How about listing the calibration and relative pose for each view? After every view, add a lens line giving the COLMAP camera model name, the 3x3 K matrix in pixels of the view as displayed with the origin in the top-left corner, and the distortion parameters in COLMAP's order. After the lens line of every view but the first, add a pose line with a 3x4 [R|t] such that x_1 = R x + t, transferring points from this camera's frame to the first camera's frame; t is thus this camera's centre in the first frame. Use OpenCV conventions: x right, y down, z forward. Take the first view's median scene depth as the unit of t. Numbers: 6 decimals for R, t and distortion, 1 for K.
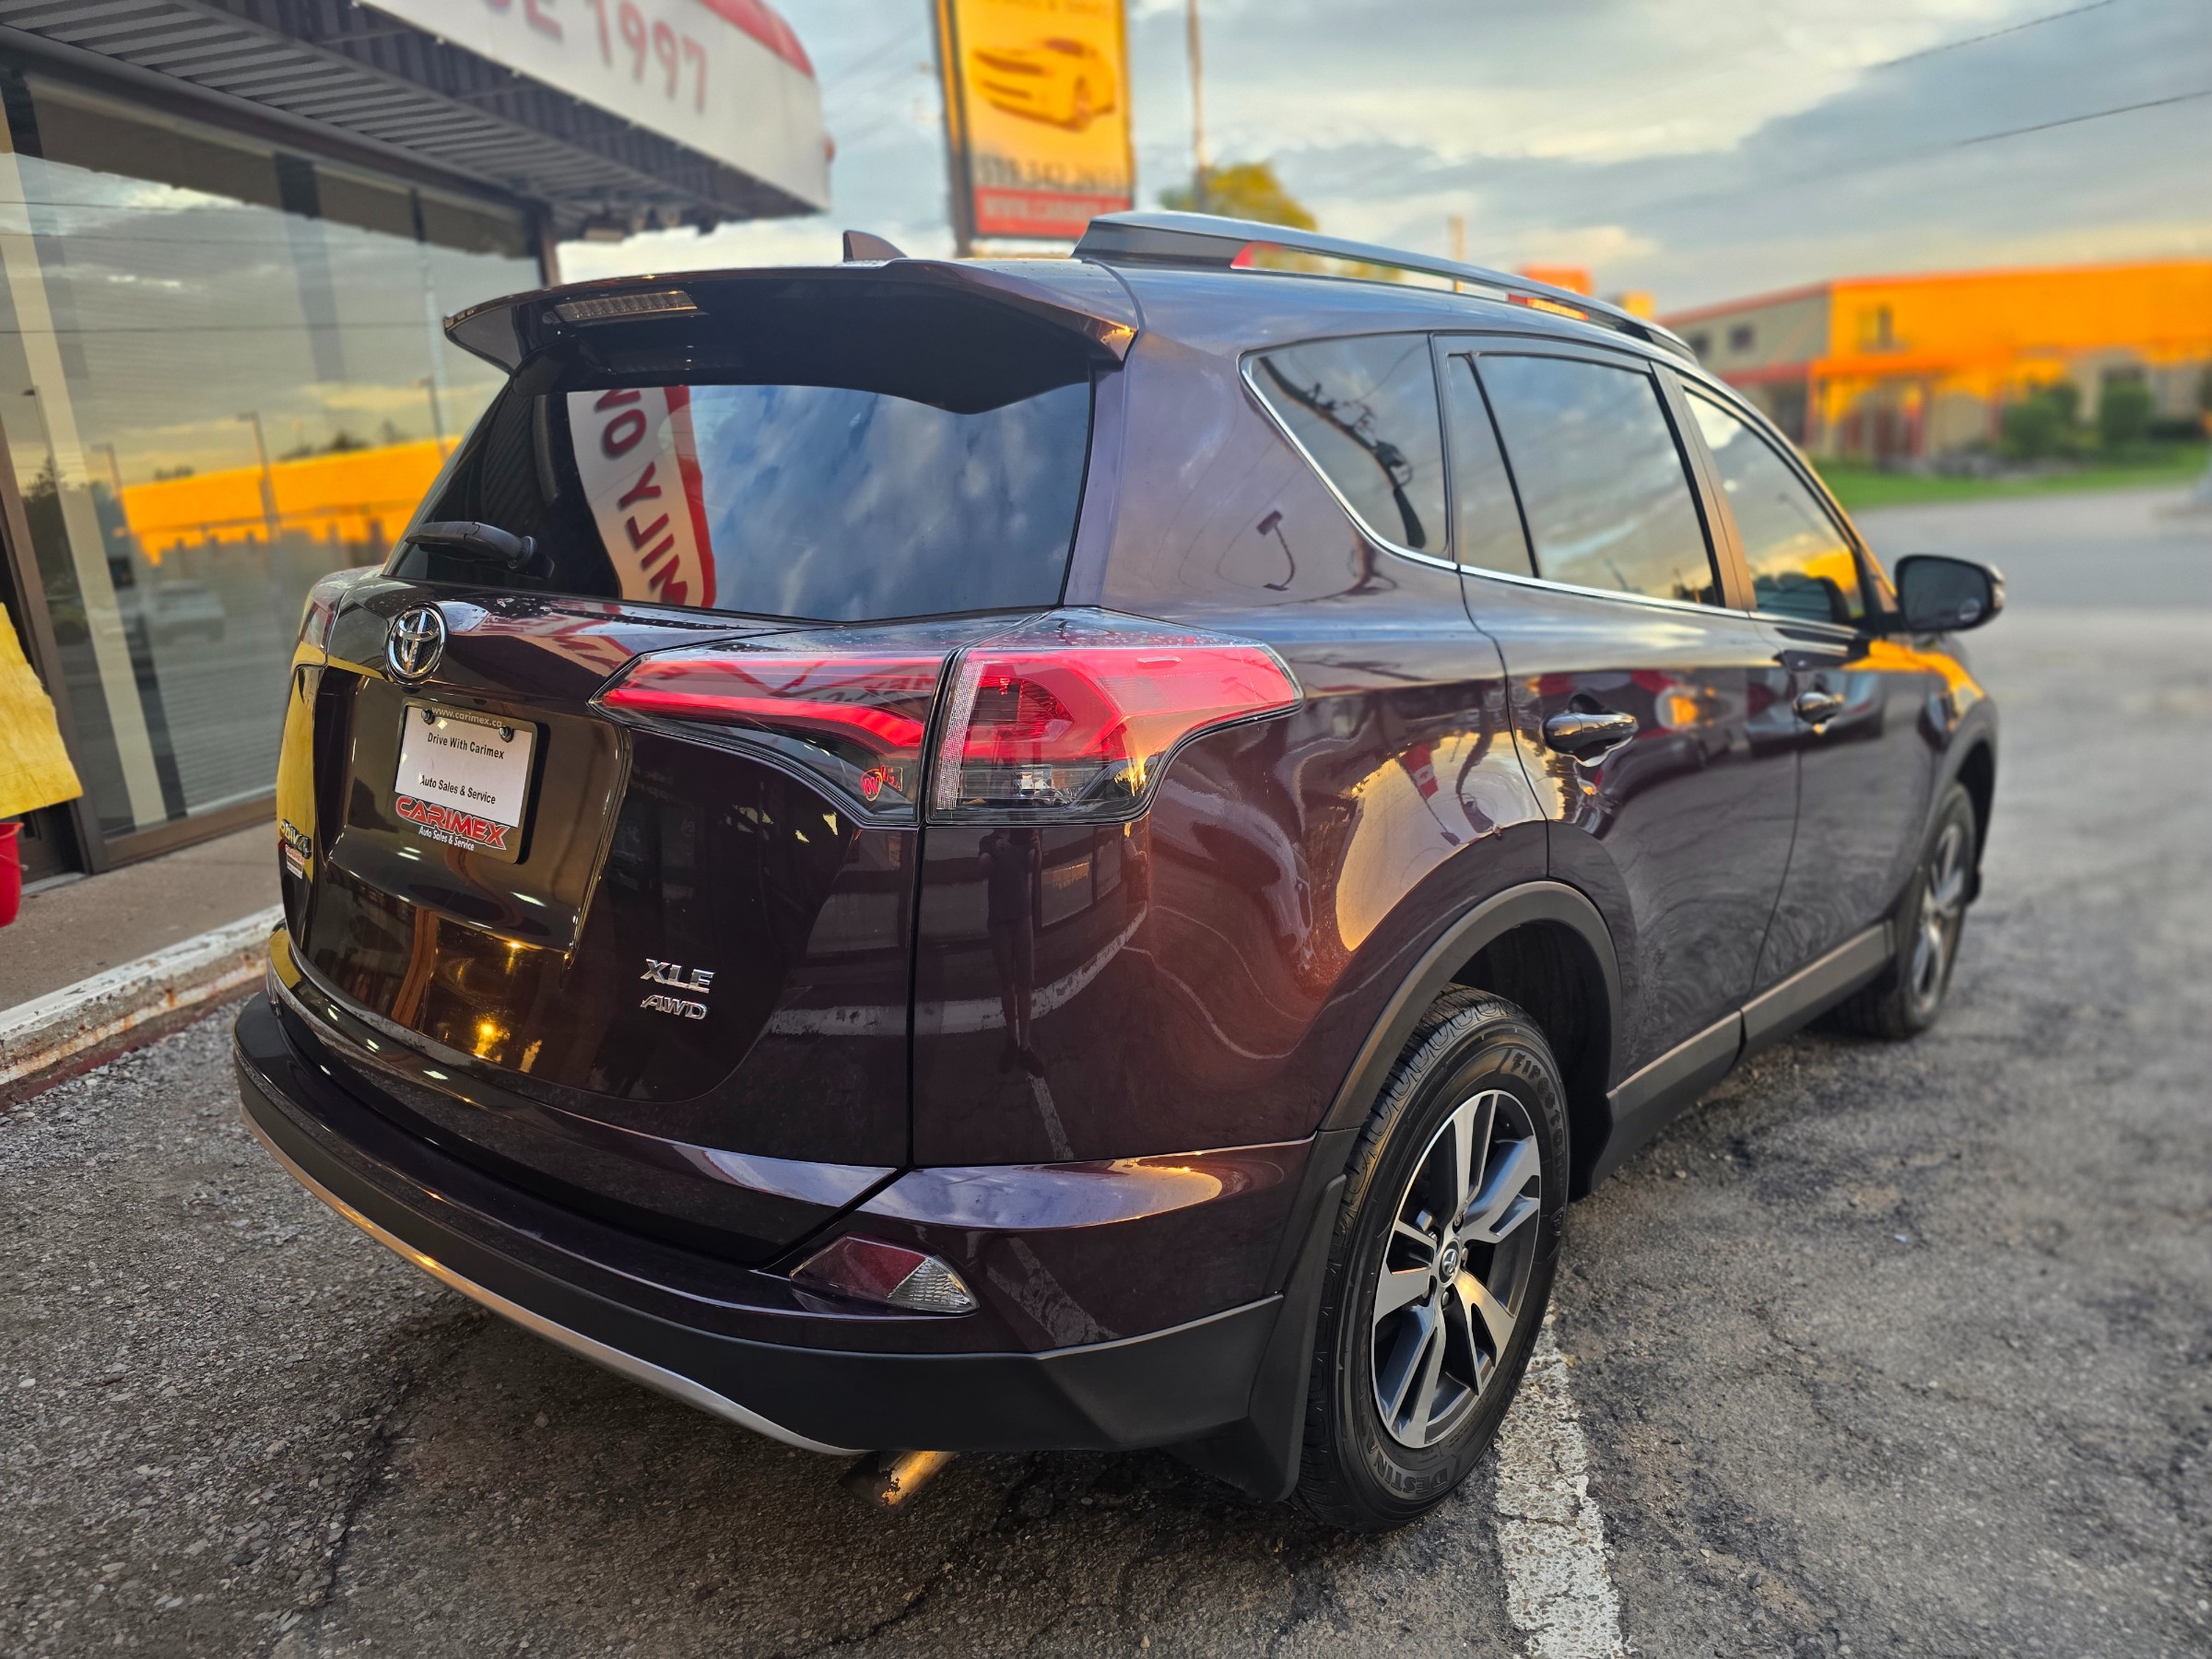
lens RADIAL K [[1472.2, 0, 1103.7], [0, 1472.2, 797.6], [0, 0, 1]] dist [0.094754, -0.096427]
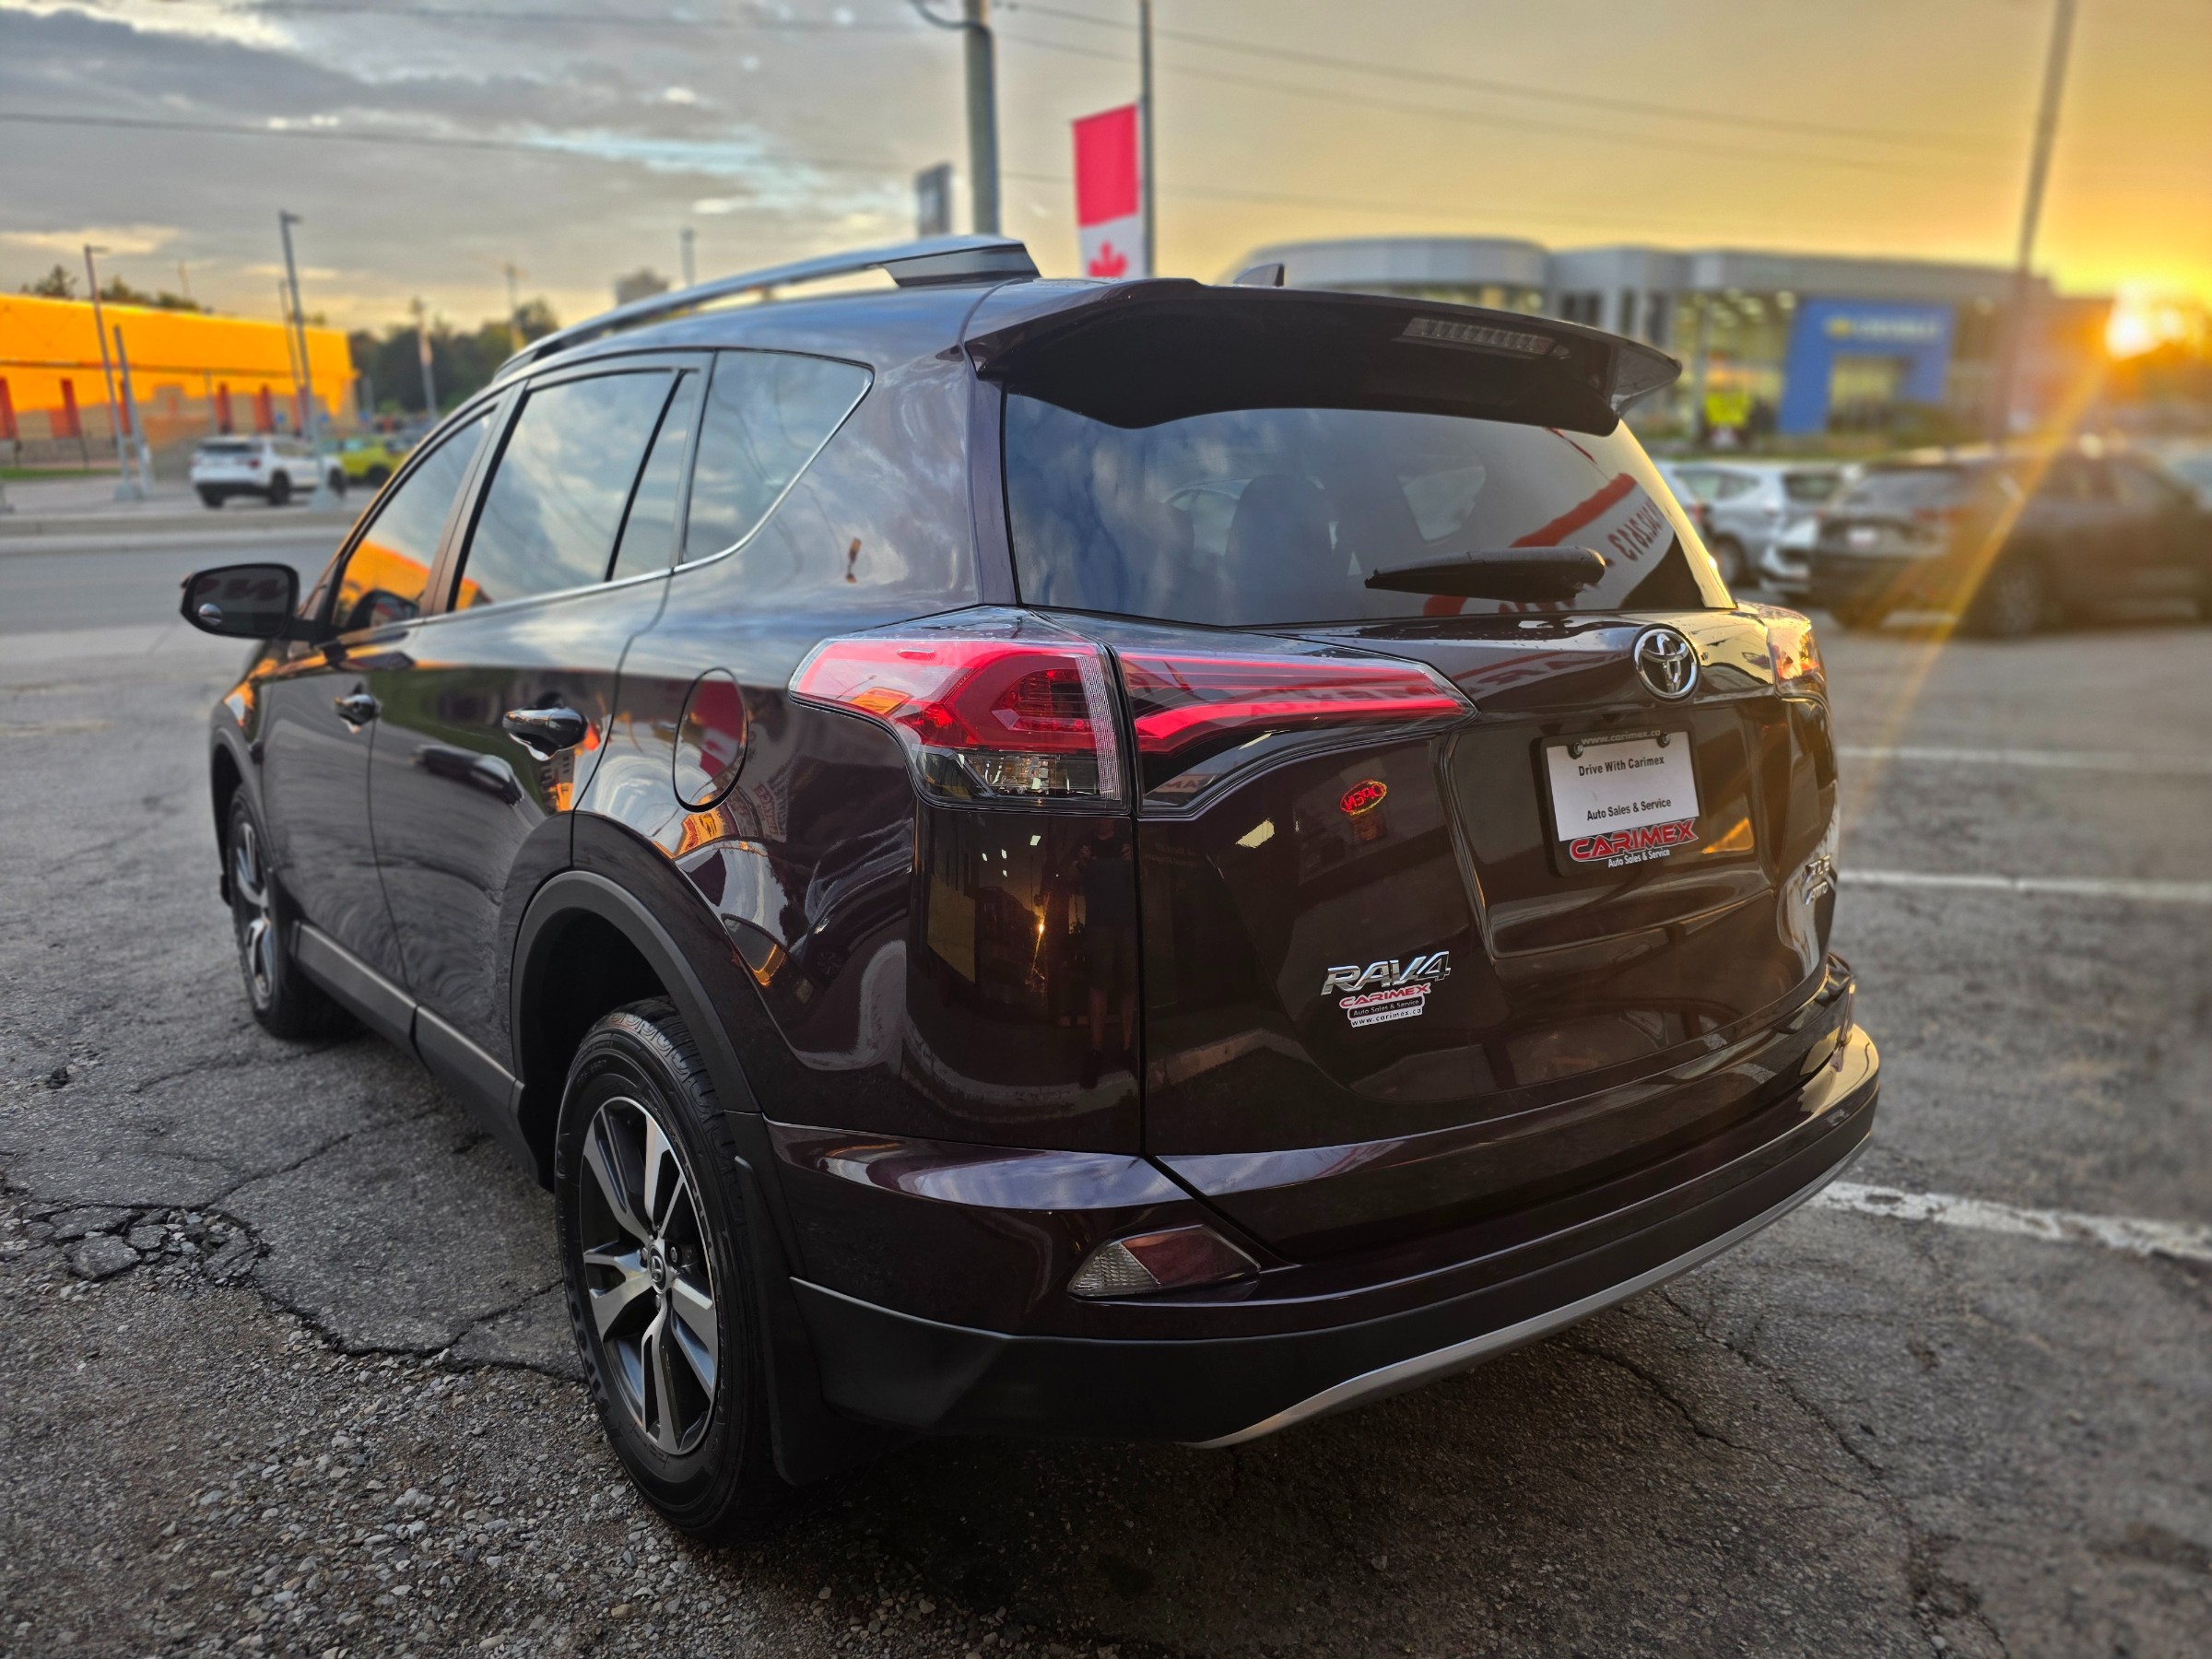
lens RADIAL K [[1472.2, 0, 1103.7], [0, 1472.2, 797.6], [0, 0, 1]] dist [0.094754, -0.096427]
pose [[0.199621, -0.176214, 0.963898, -1.539010], [0.185914, 0.972640, 0.139310, -0.228983], [-0.962075, 0.151393, 0.226920, 1.163334]]
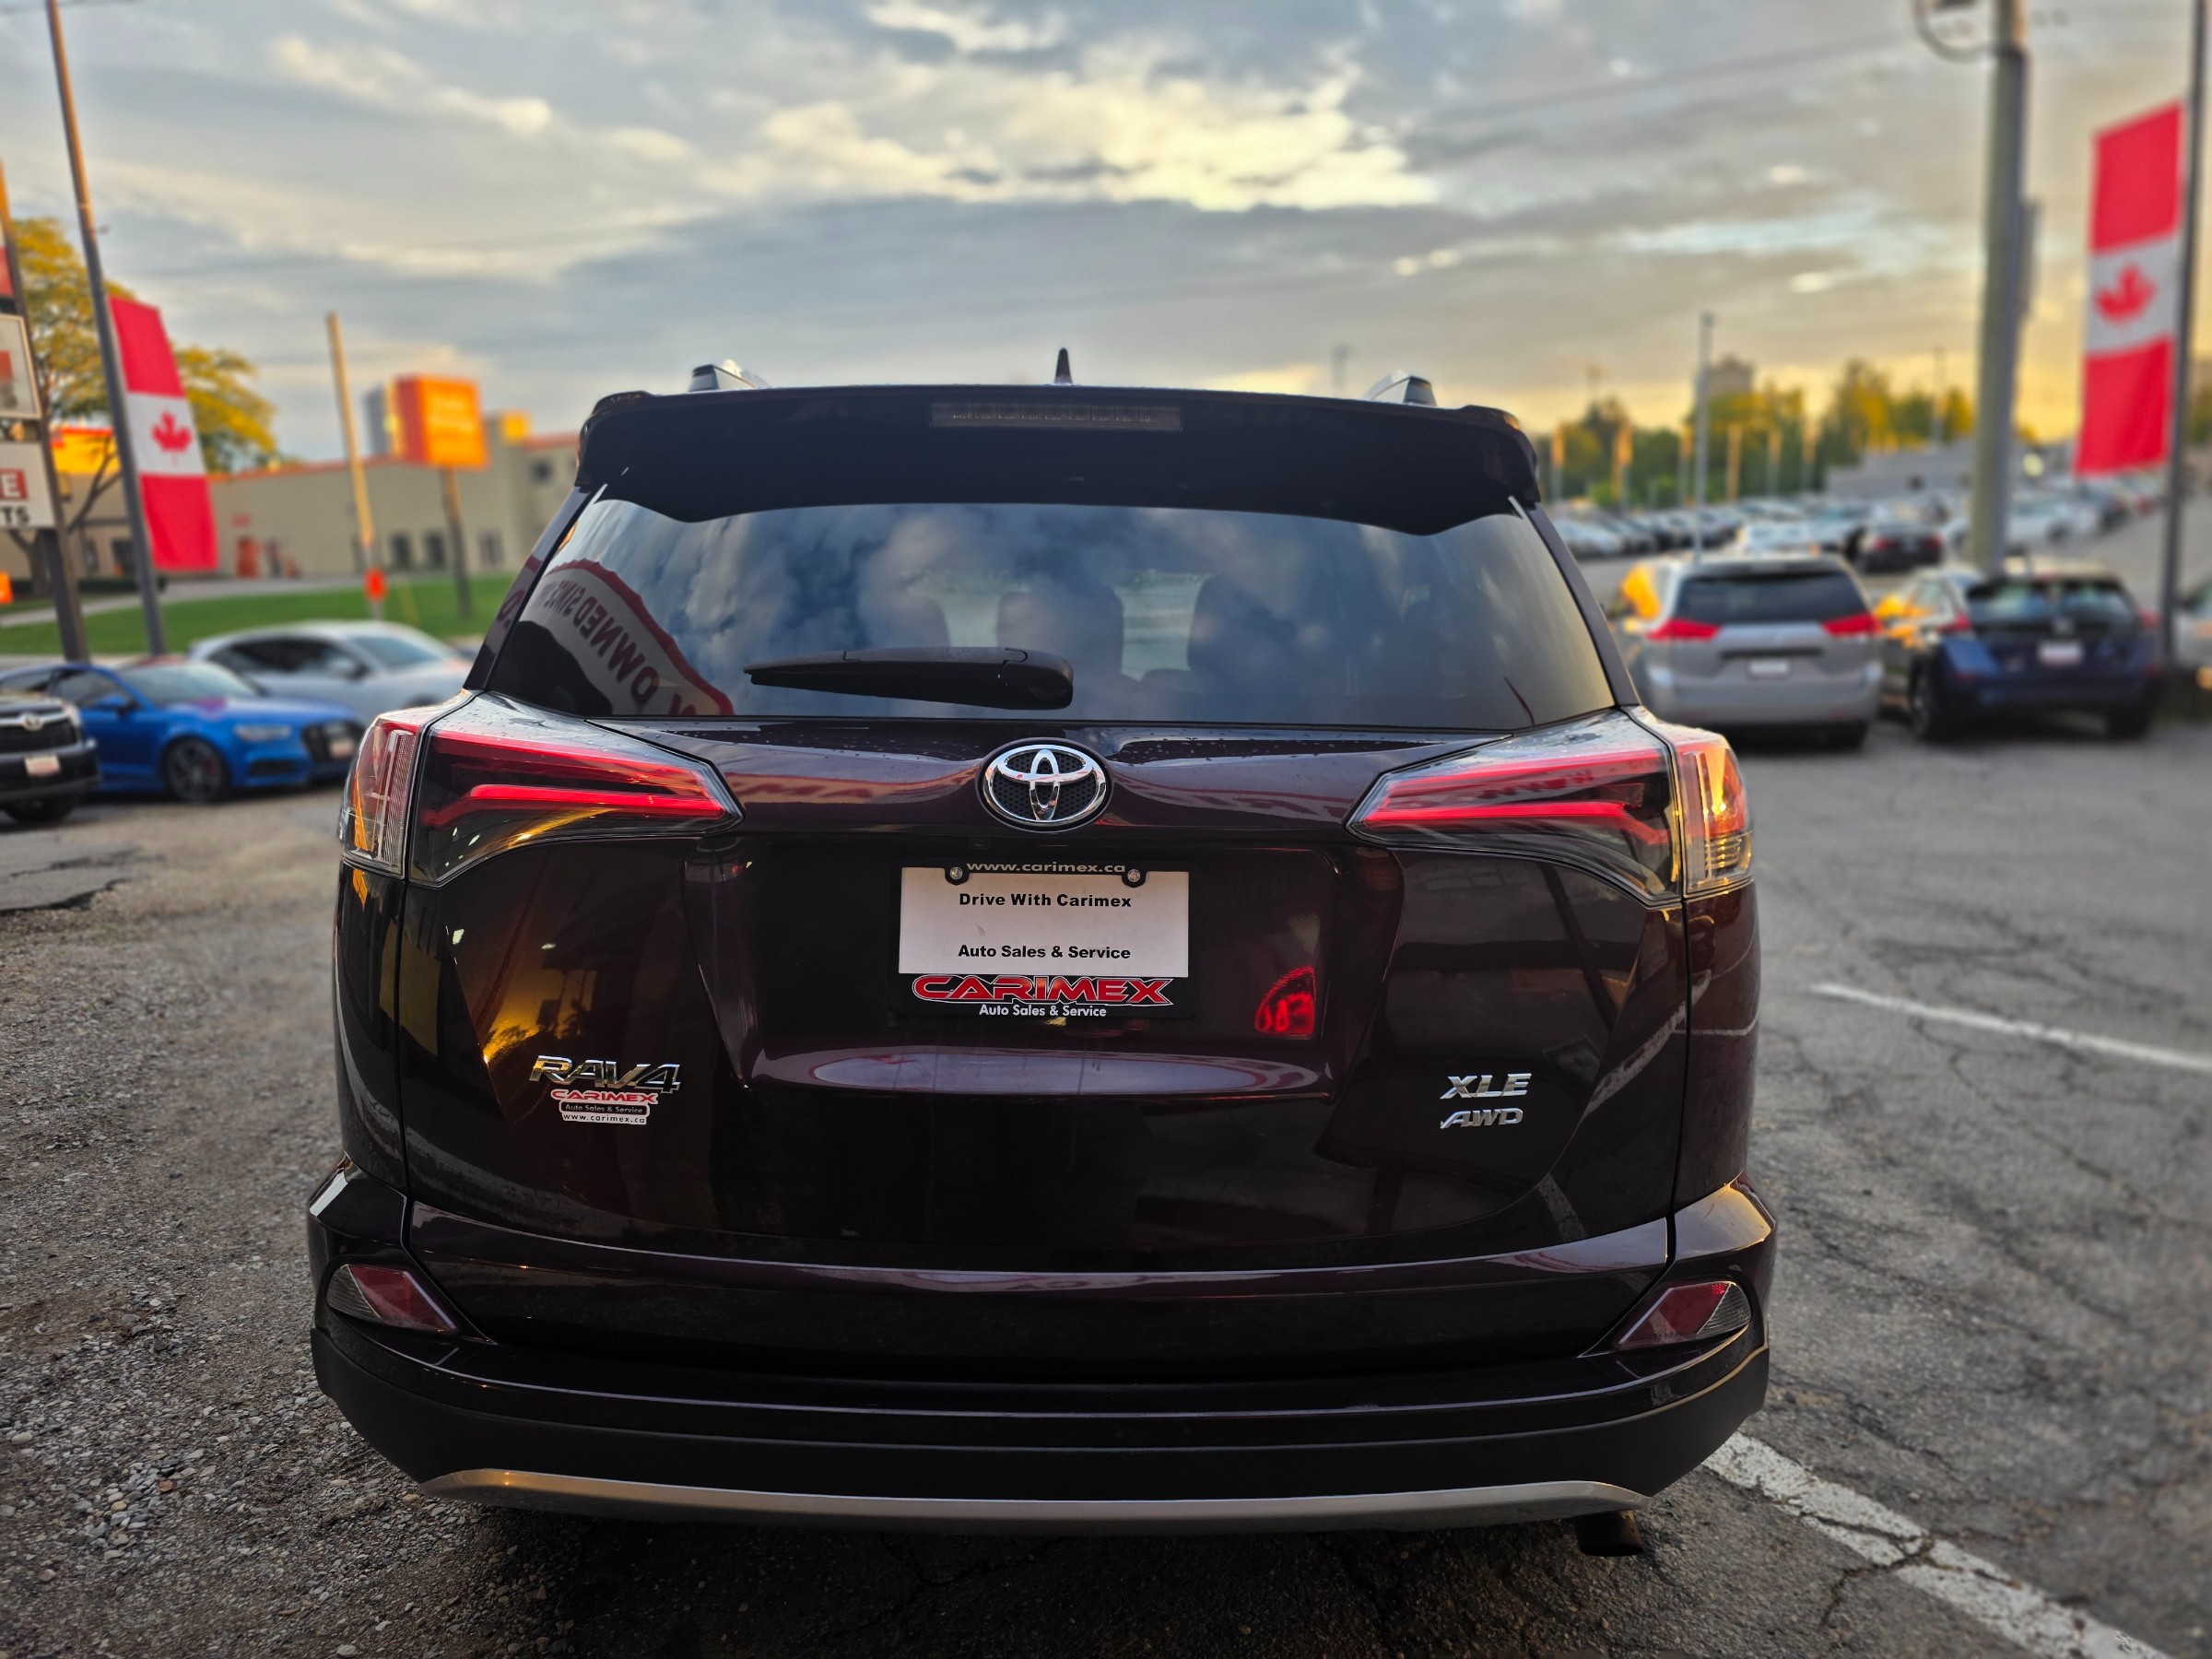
lens RADIAL K [[1472.2, 0, 1103.7], [0, 1472.2, 797.6], [0, 0, 1]] dist [0.094754, -0.096427]
pose [[0.761324, -0.079757, 0.643448, -0.987719], [0.125216, 0.991809, -0.025218, -0.070992], [-0.636166, 0.099769, 0.765074, 0.335836]]
